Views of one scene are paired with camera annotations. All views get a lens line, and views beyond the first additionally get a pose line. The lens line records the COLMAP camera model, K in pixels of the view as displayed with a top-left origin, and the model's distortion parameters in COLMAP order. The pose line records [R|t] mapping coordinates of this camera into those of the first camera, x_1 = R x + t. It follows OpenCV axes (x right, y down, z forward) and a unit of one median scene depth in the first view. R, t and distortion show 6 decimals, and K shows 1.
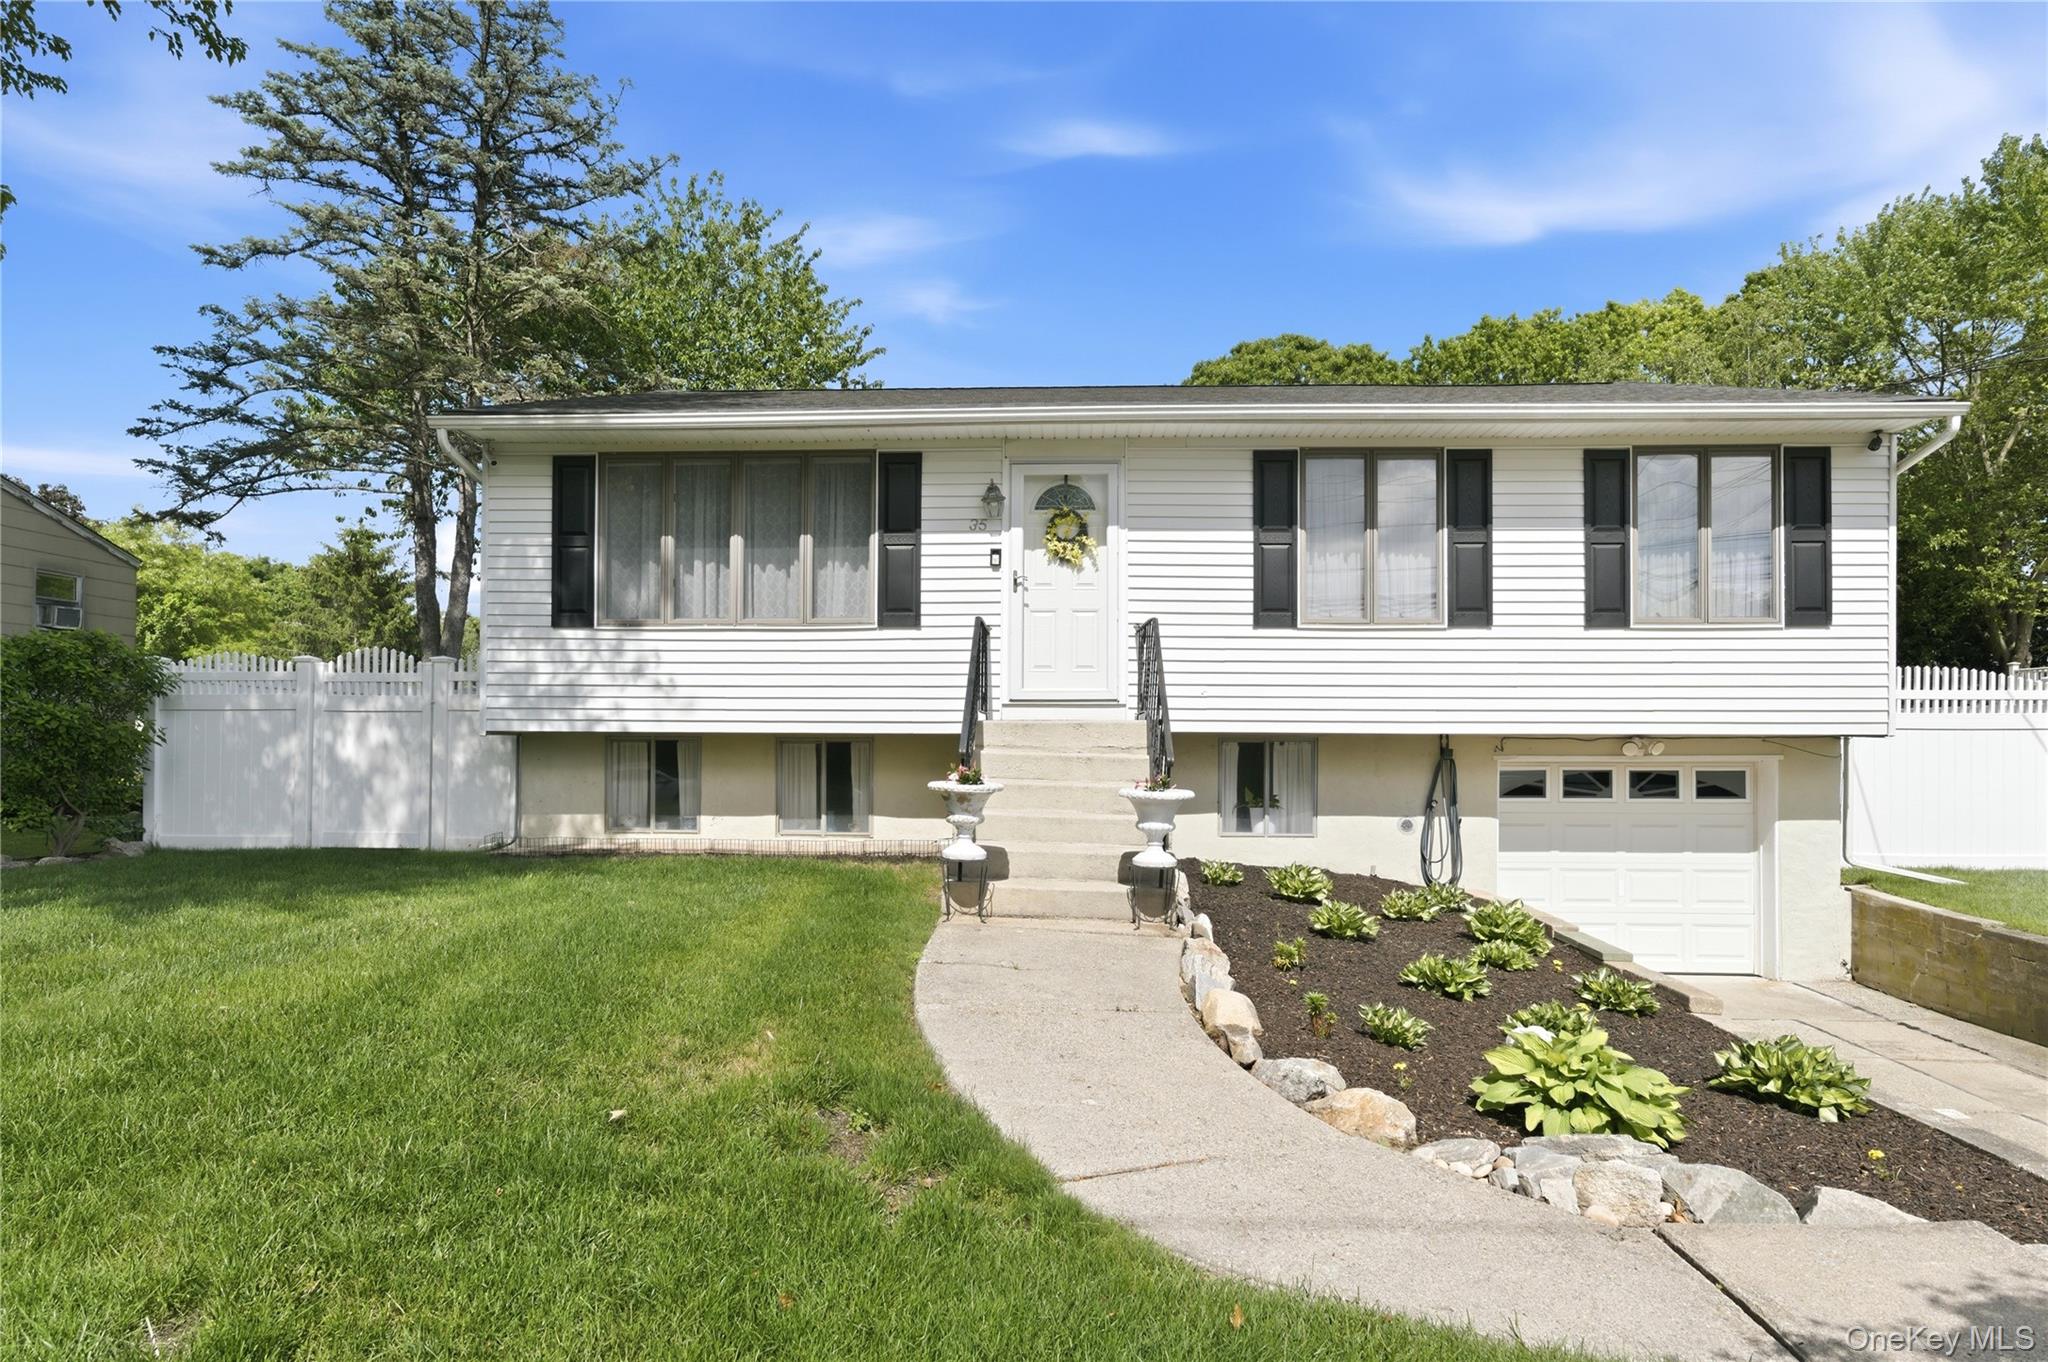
lens RADIAL K [[1188.9, 0, 1022.2], [0, 1188.9, 723.0], [0, 0, 1]] dist [-0.048747, 0.055748]
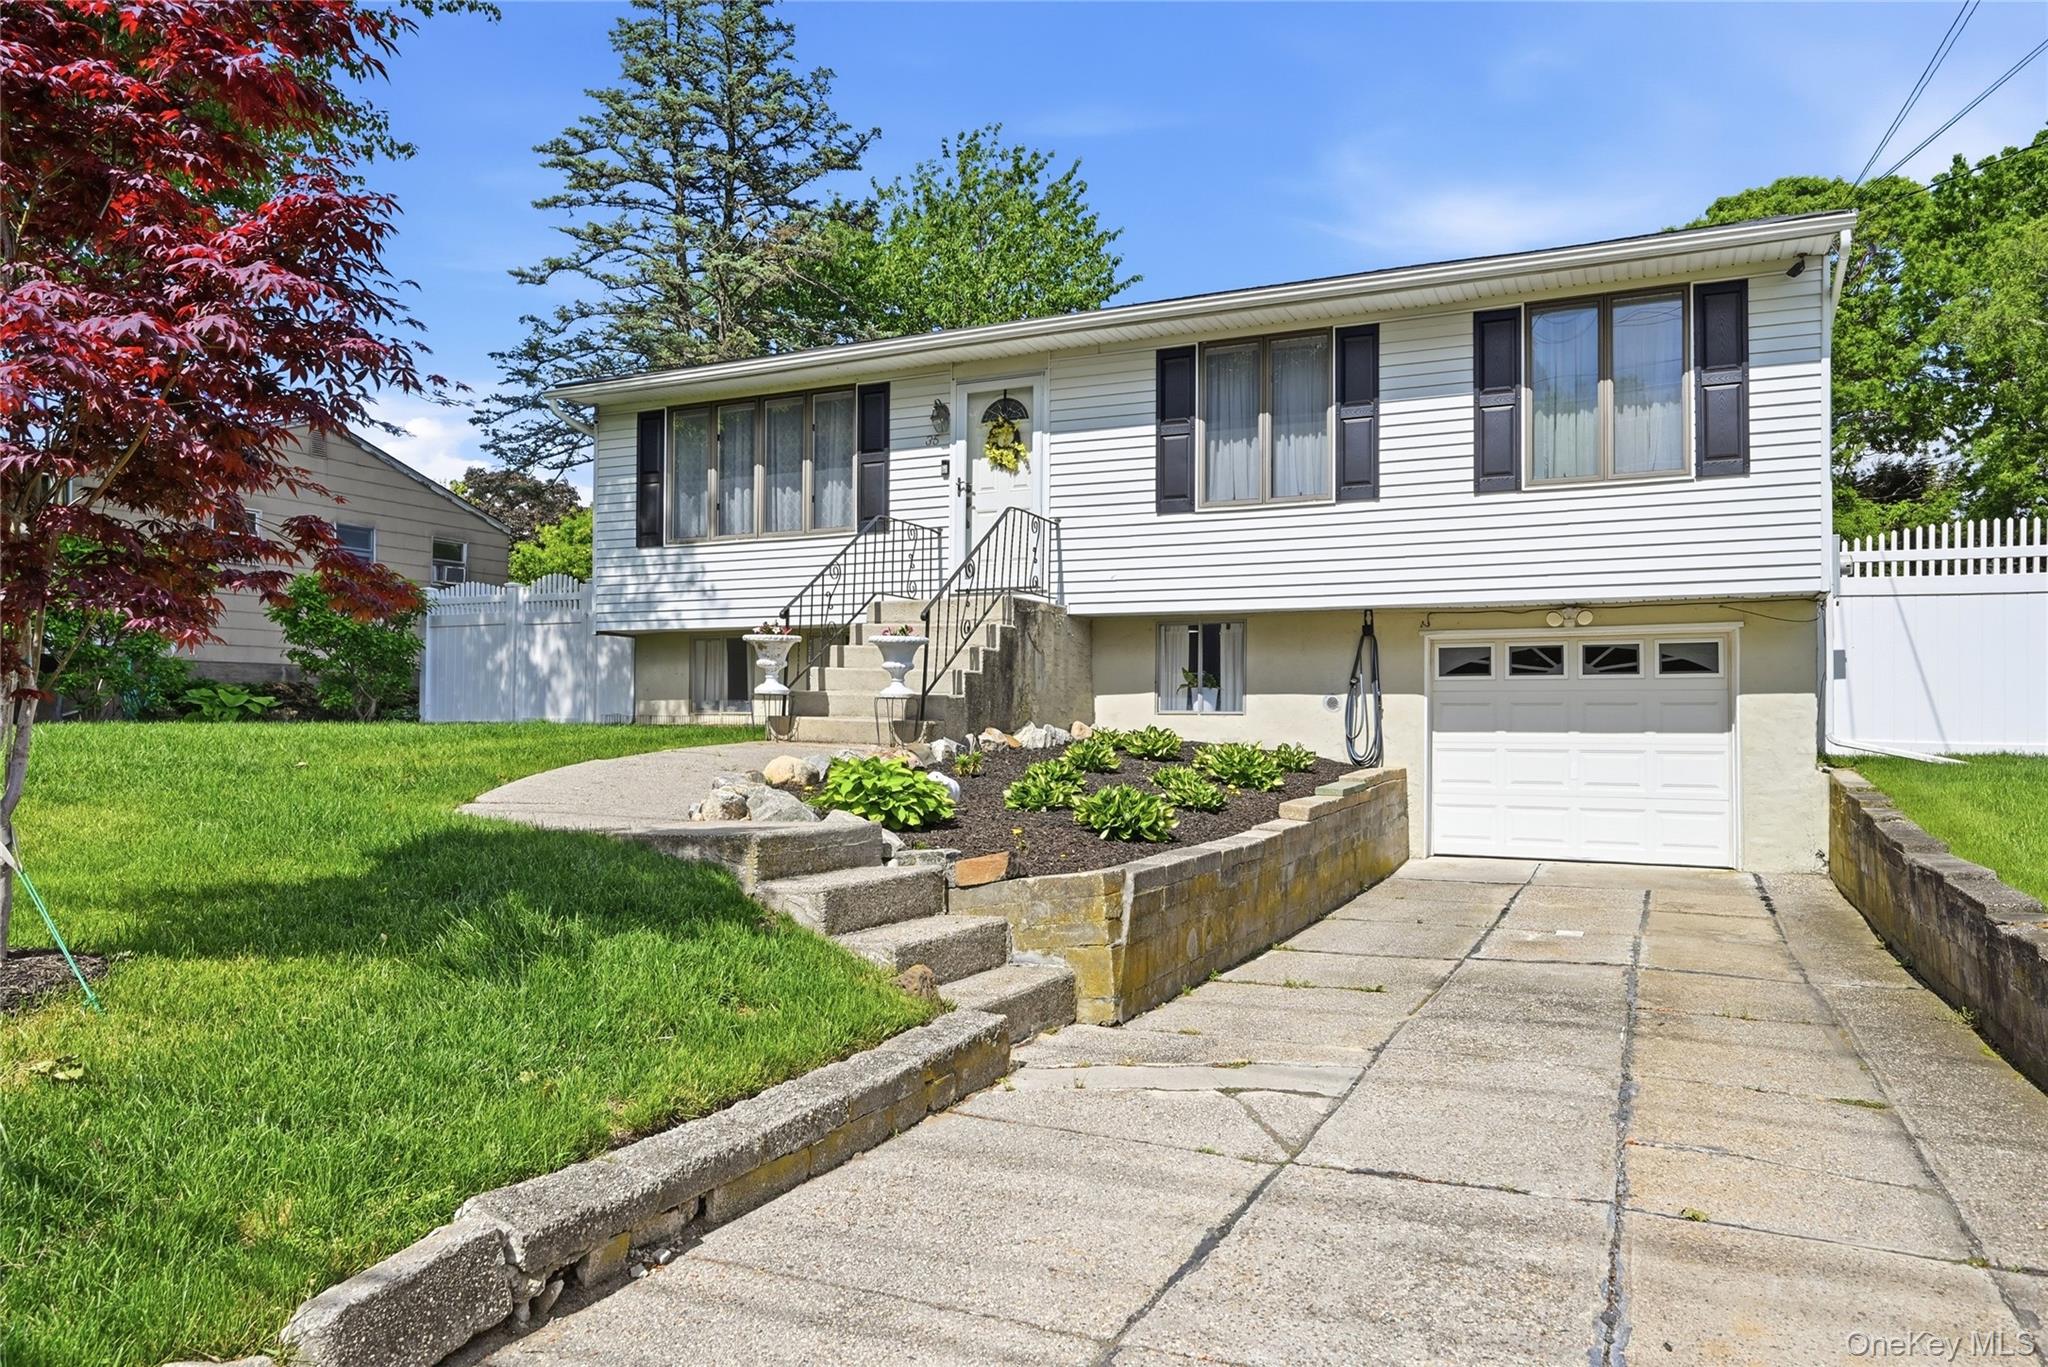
lens RADIAL K [[1359.3, 0, 1015.7], [0, 1359.3, 669.8], [0, 0, 1]] dist [-0.004348, -0.000604]
pose [[0.921568, -0.014493, -0.387947, 0.534817], [0.006291, 0.999729, -0.022405, 0.083890], [0.388167, 0.018207, 0.921409, -0.174912]]
